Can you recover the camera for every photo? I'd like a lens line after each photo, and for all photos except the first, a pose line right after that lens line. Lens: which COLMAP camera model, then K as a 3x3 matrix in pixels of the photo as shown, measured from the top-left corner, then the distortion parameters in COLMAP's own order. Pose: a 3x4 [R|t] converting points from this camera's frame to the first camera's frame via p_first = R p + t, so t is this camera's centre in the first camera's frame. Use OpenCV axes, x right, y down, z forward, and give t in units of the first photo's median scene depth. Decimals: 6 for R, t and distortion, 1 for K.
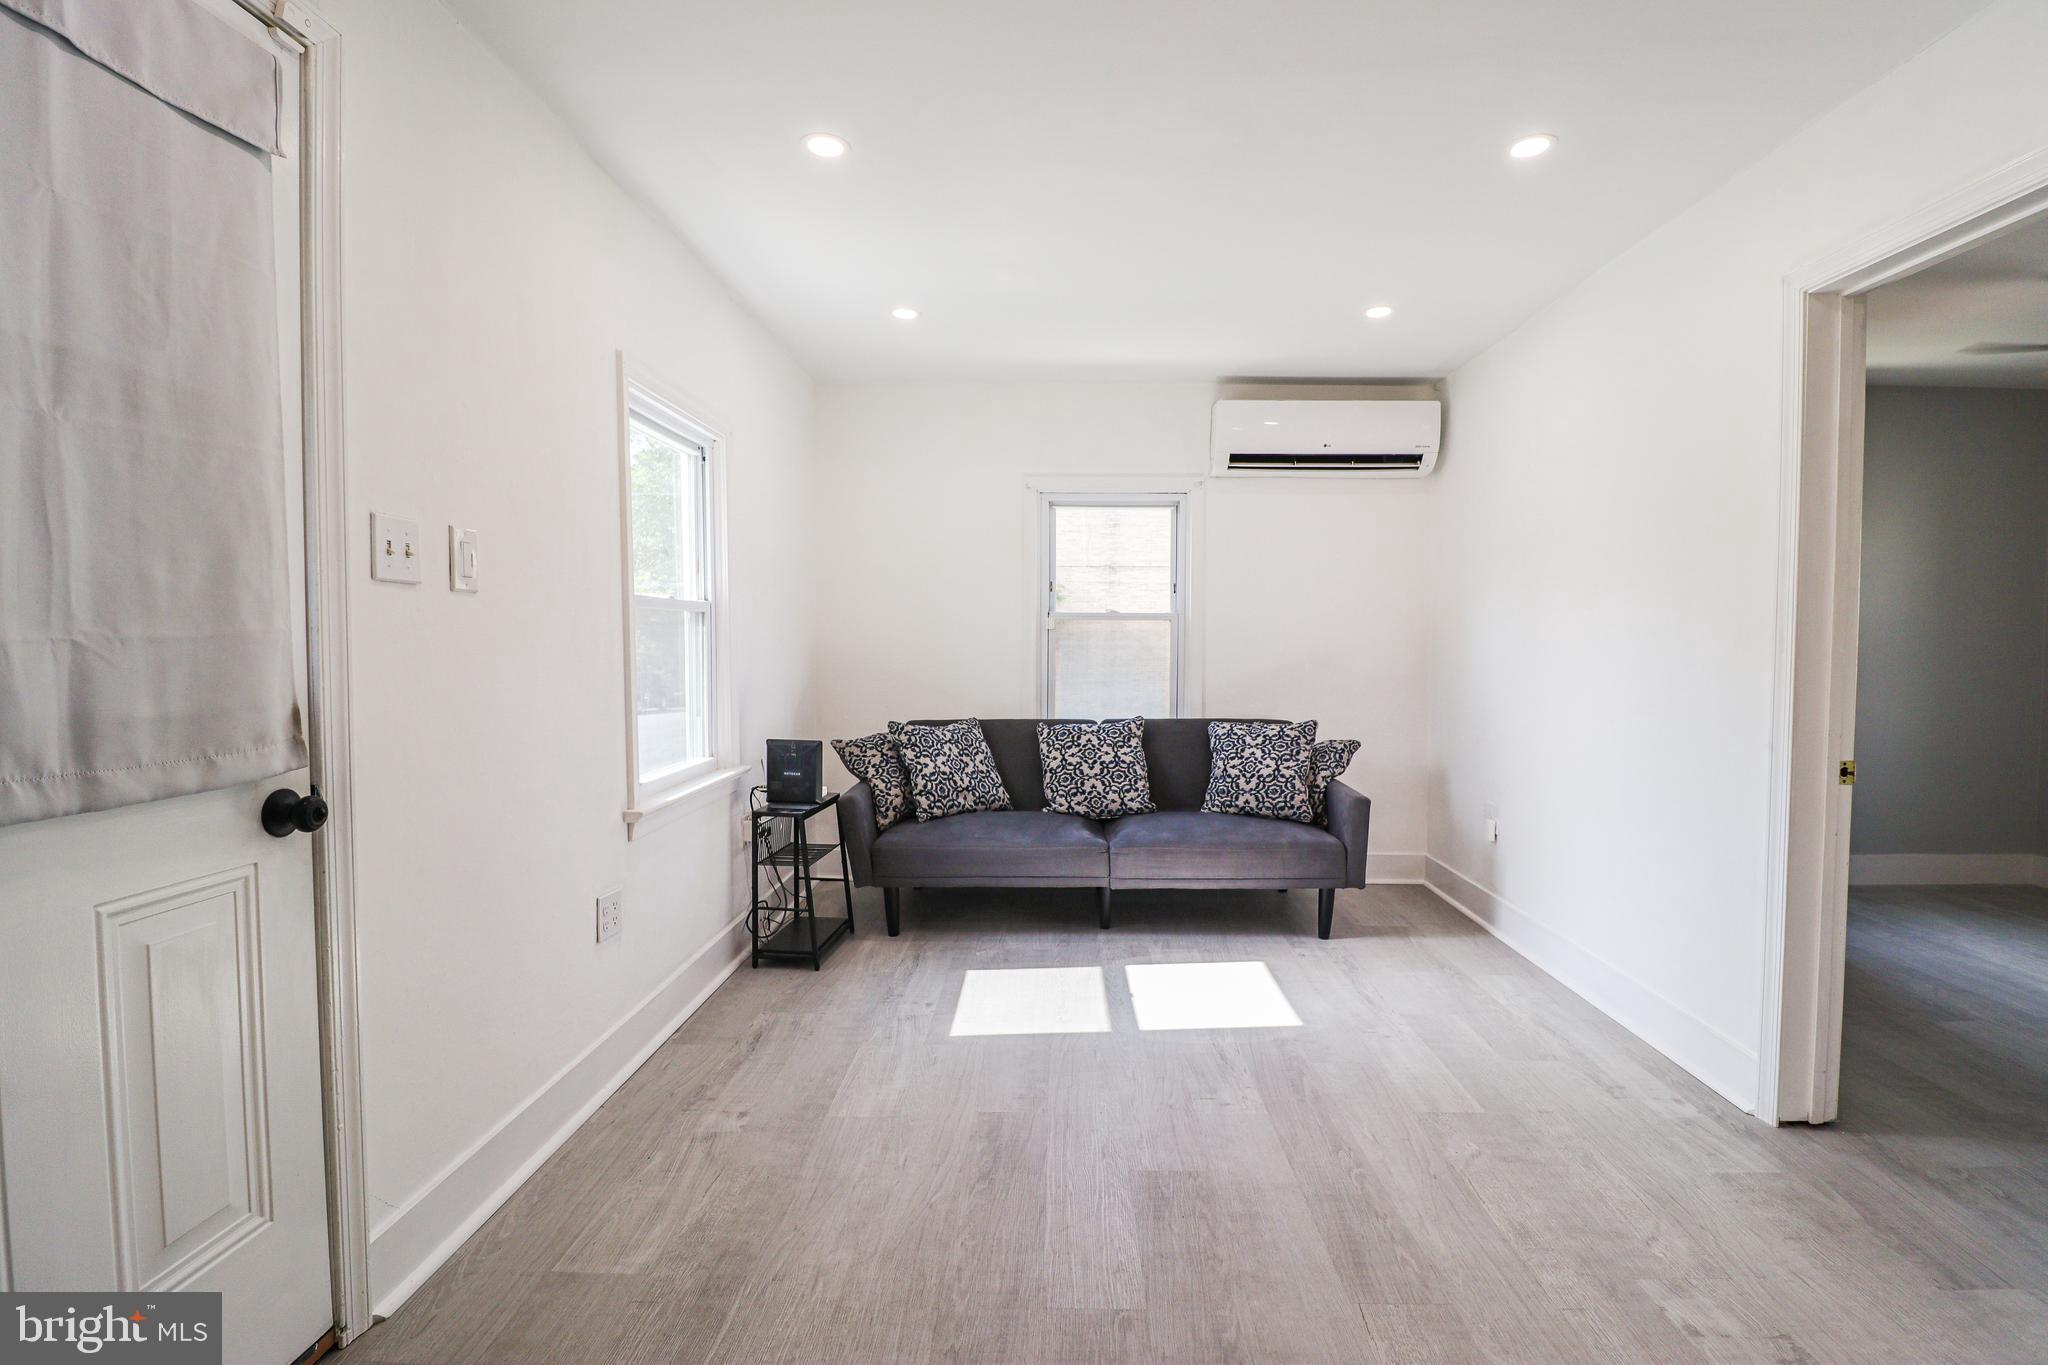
lens RADIAL K [[959.1, 0, 1030.5], [0, 959.1, 642.4], [0, 0, 1]] dist [0.001247, -0.015839]
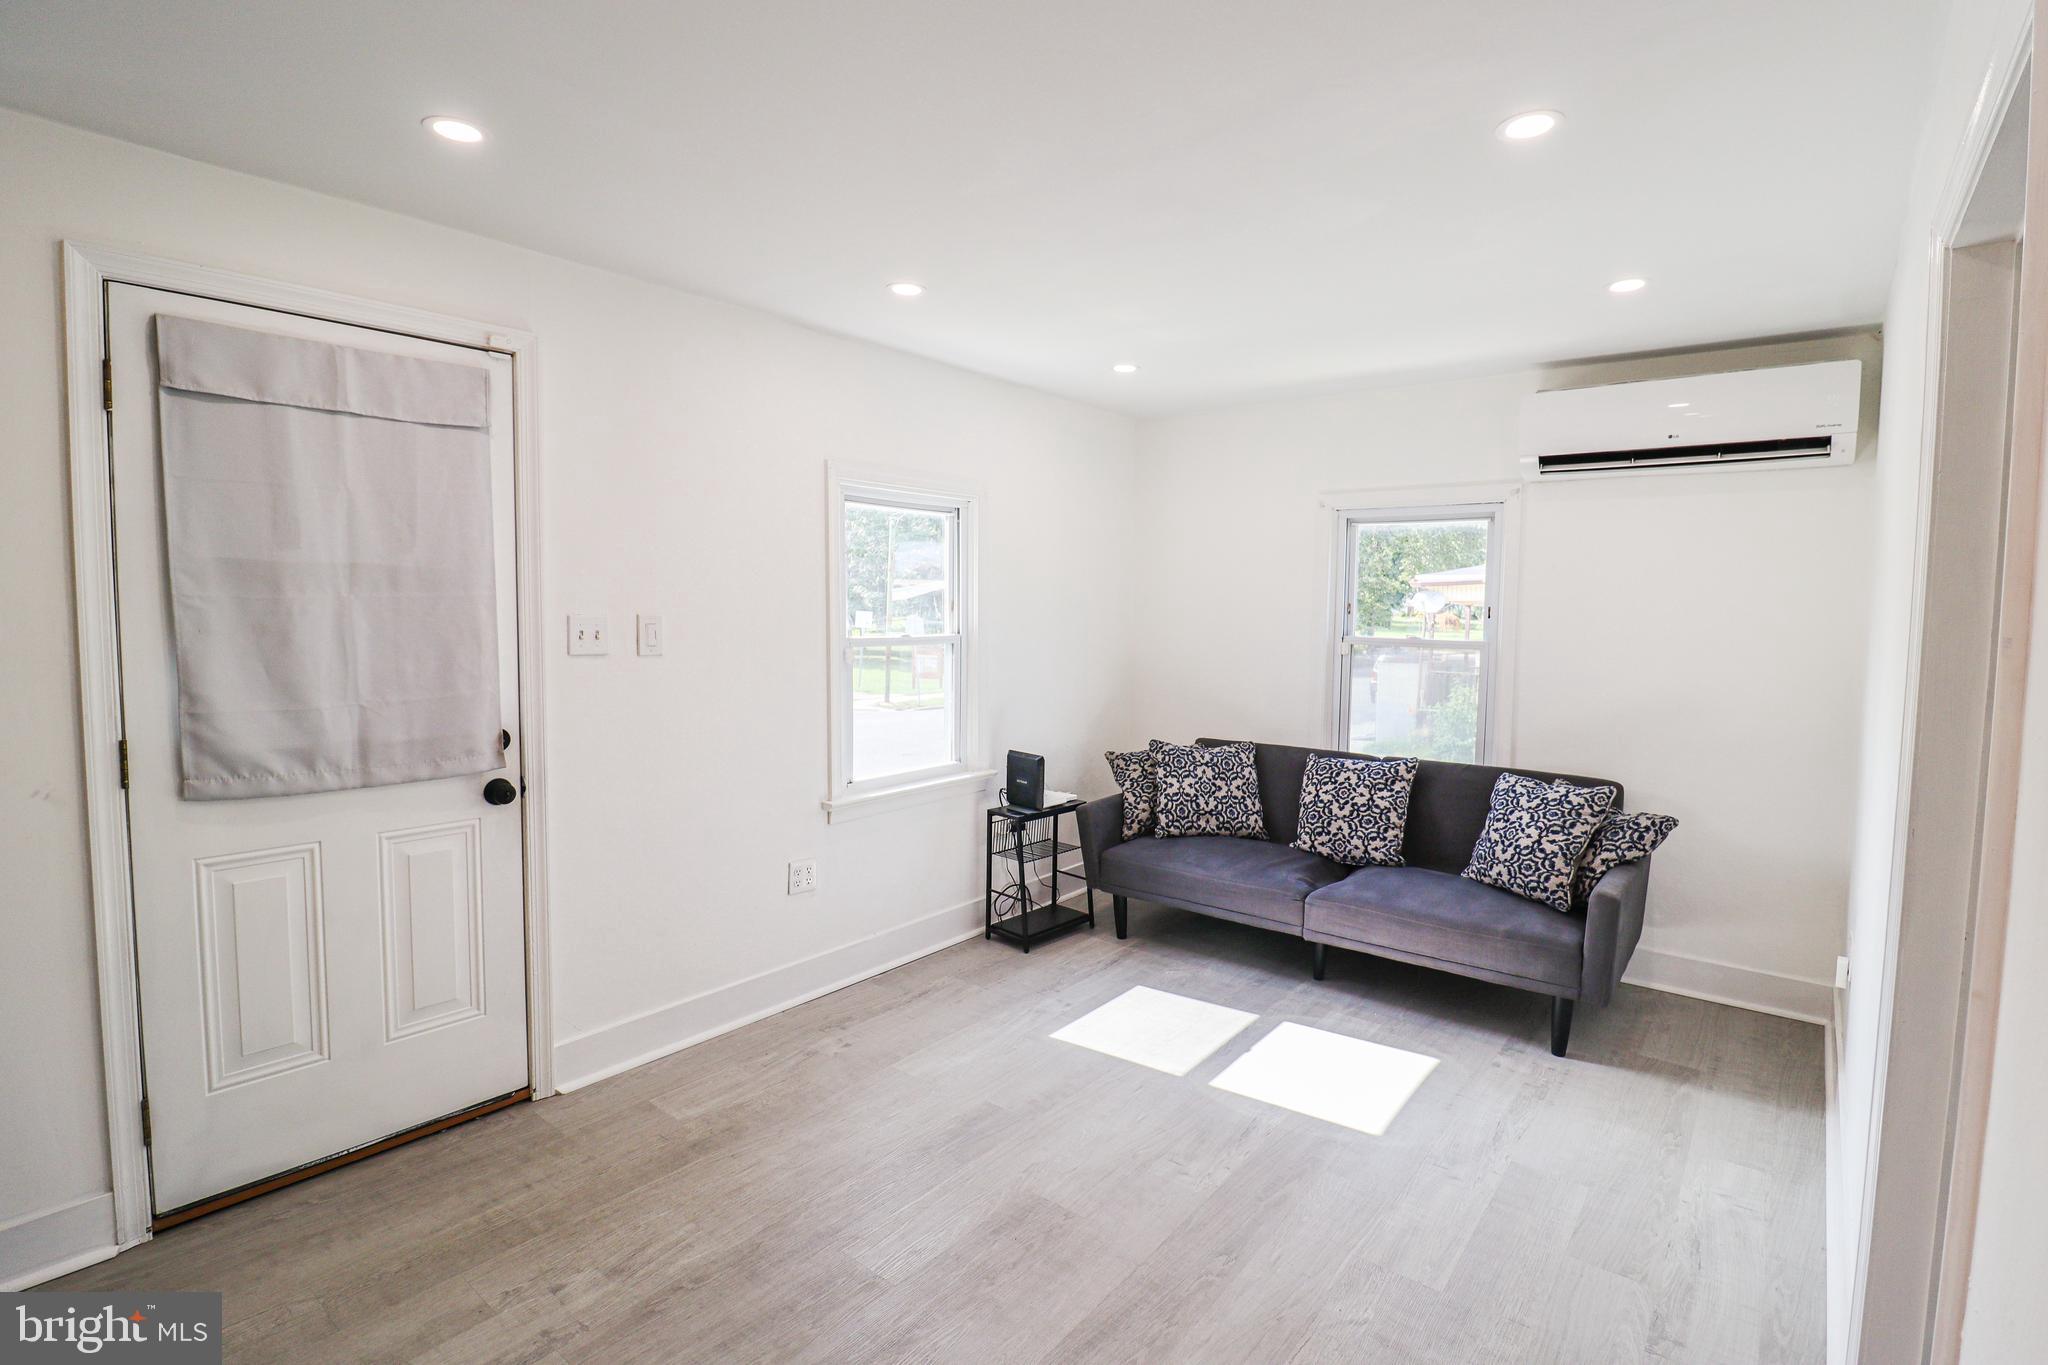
lens RADIAL K [[964.6, 0, 1022.3], [0, 964.6, 626.2], [0, 0, 1]] dist [-0.002072, -0.012908]
pose [[0.791948, 0.021749, -0.610202, 0.442702], [-0.011506, 0.999720, 0.020700, -0.073082], [0.610481, -0.009372, 0.791976, 0.067213]]
